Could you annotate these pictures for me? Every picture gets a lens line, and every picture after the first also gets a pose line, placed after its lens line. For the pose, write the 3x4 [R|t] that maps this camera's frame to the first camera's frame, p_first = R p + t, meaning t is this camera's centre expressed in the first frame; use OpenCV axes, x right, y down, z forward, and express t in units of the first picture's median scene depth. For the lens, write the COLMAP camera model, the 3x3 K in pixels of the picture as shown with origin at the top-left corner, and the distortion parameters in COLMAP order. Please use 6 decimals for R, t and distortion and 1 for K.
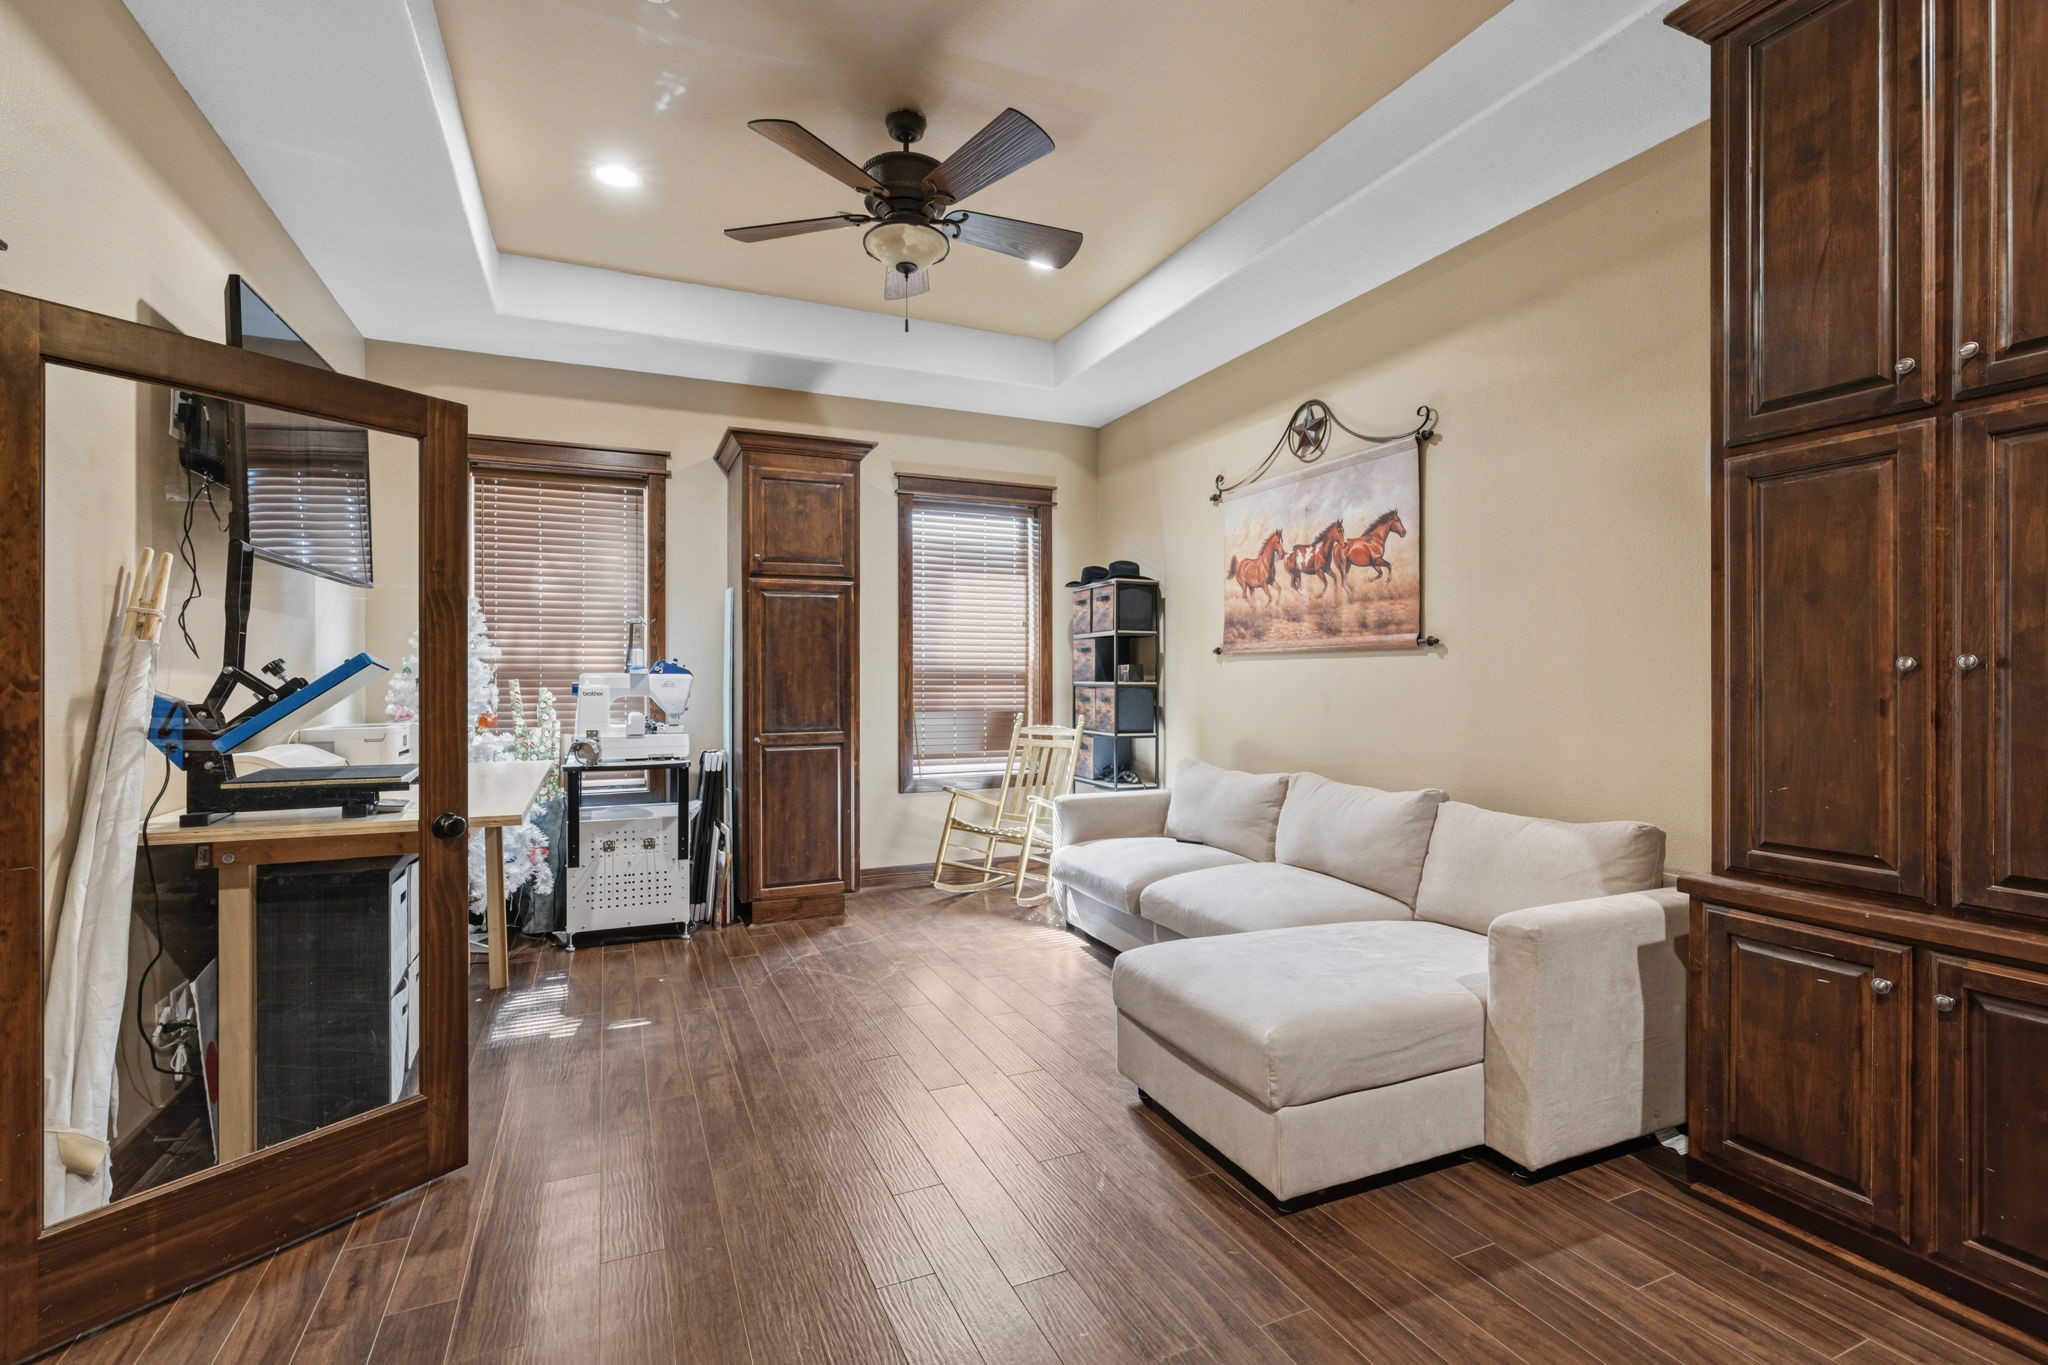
lens RADIAL K [[922.6, 0, 1013.7], [0, 922.6, 676.4], [0, 0, 1]] dist [0.000510, -0.000033]
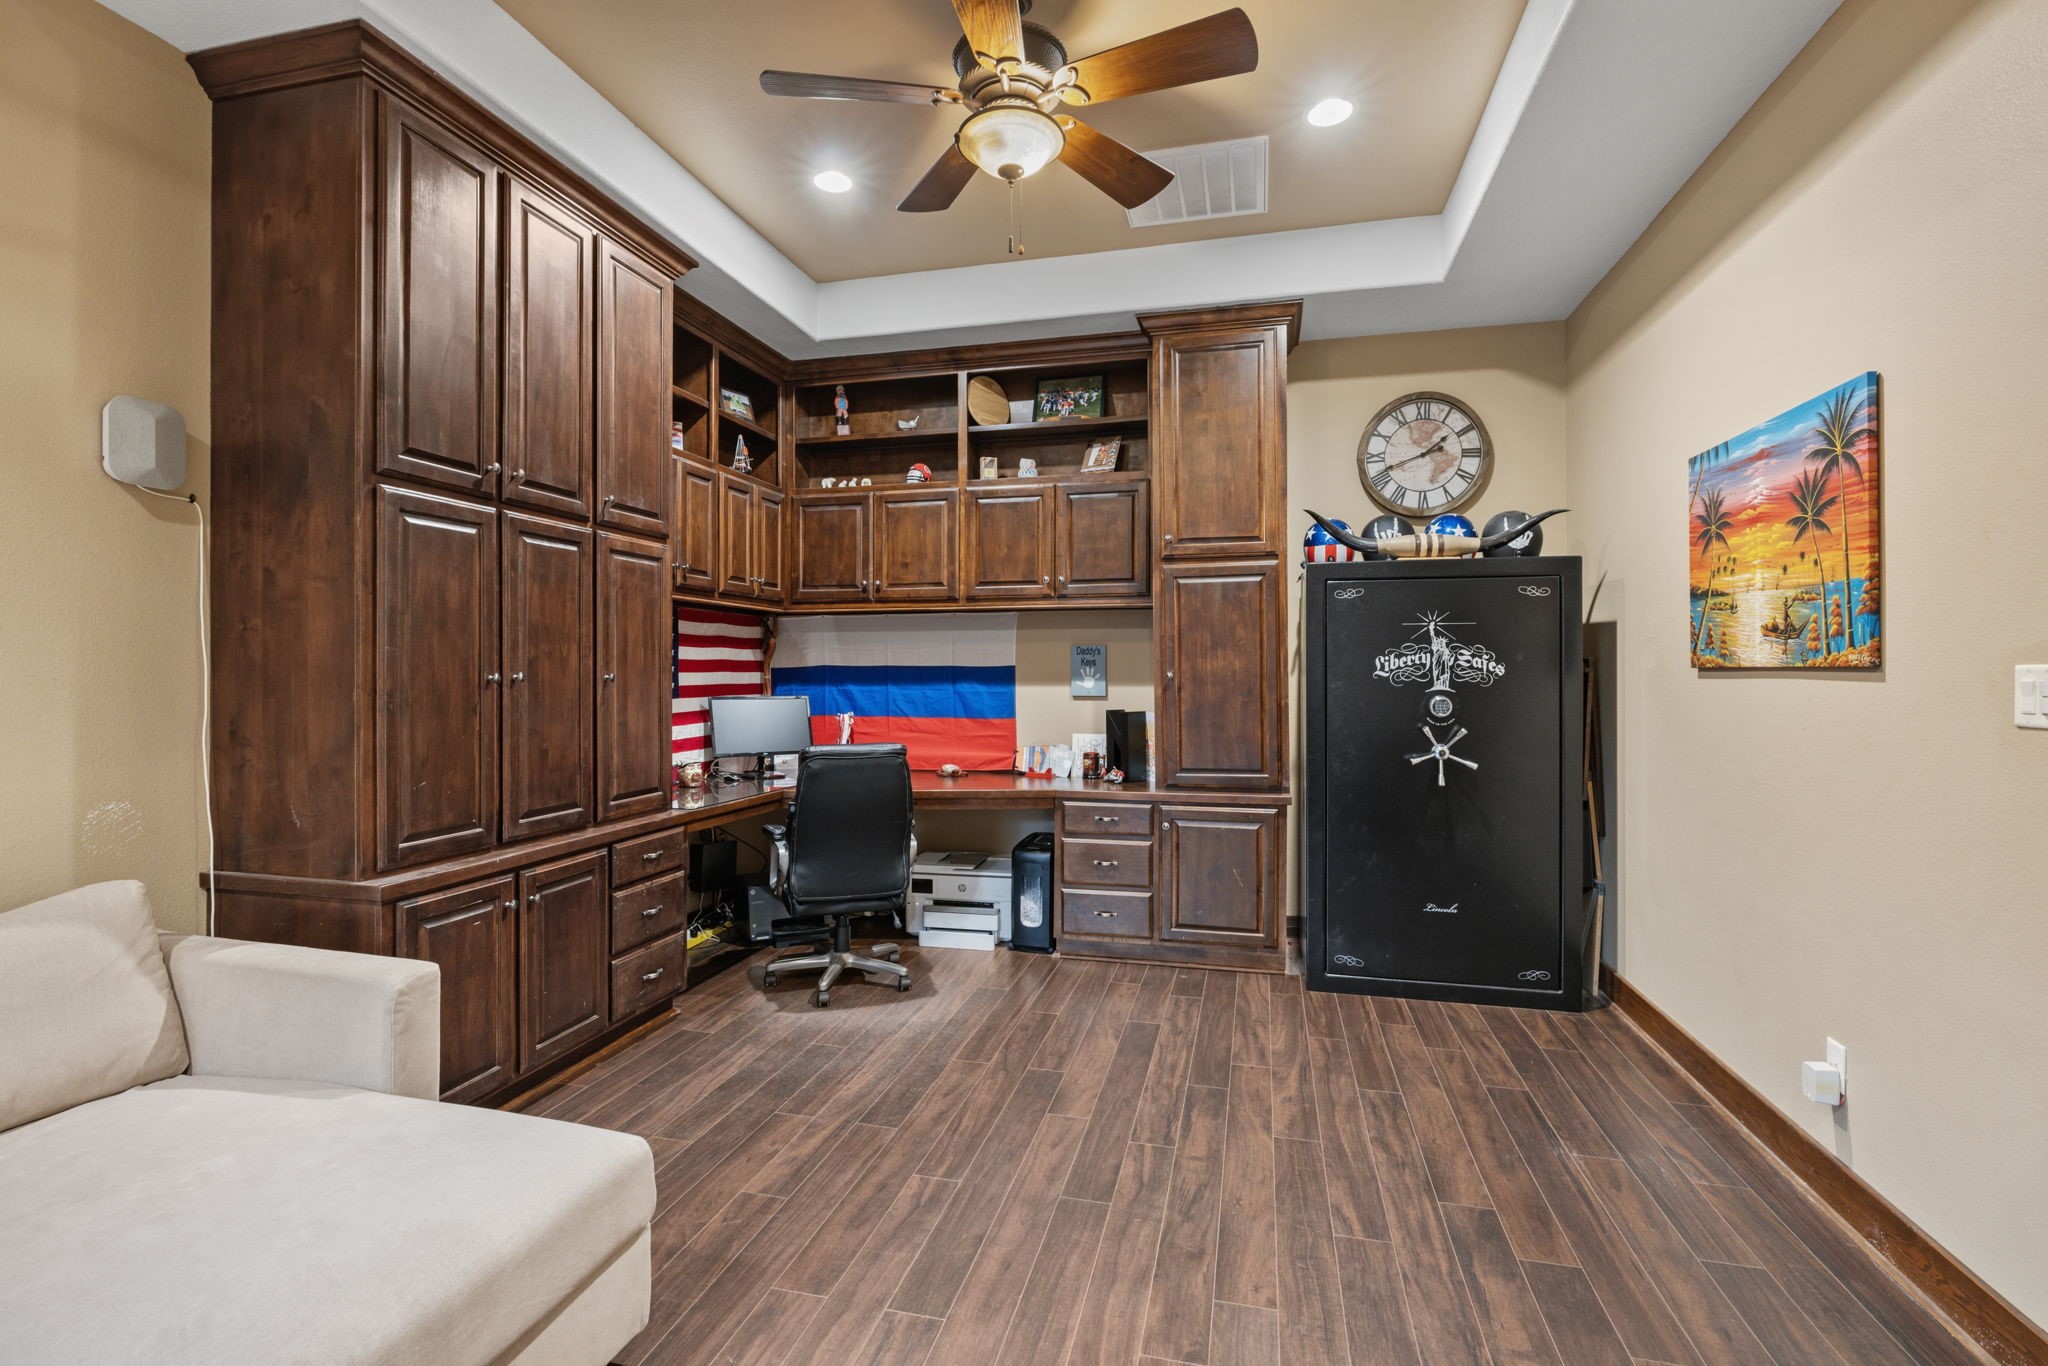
lens RADIAL K [[922.6, 0, 1013.7], [0, 922.6, 676.9], [0, 0, 1]] dist [0.000510, -0.000033]
pose [[-0.780375, -0.000940, 0.625311, -0.530605], [-0.001469, 0.999999, -0.000331, -0.016625], [-0.625310, -0.001177, -0.780375, 1.571682]]
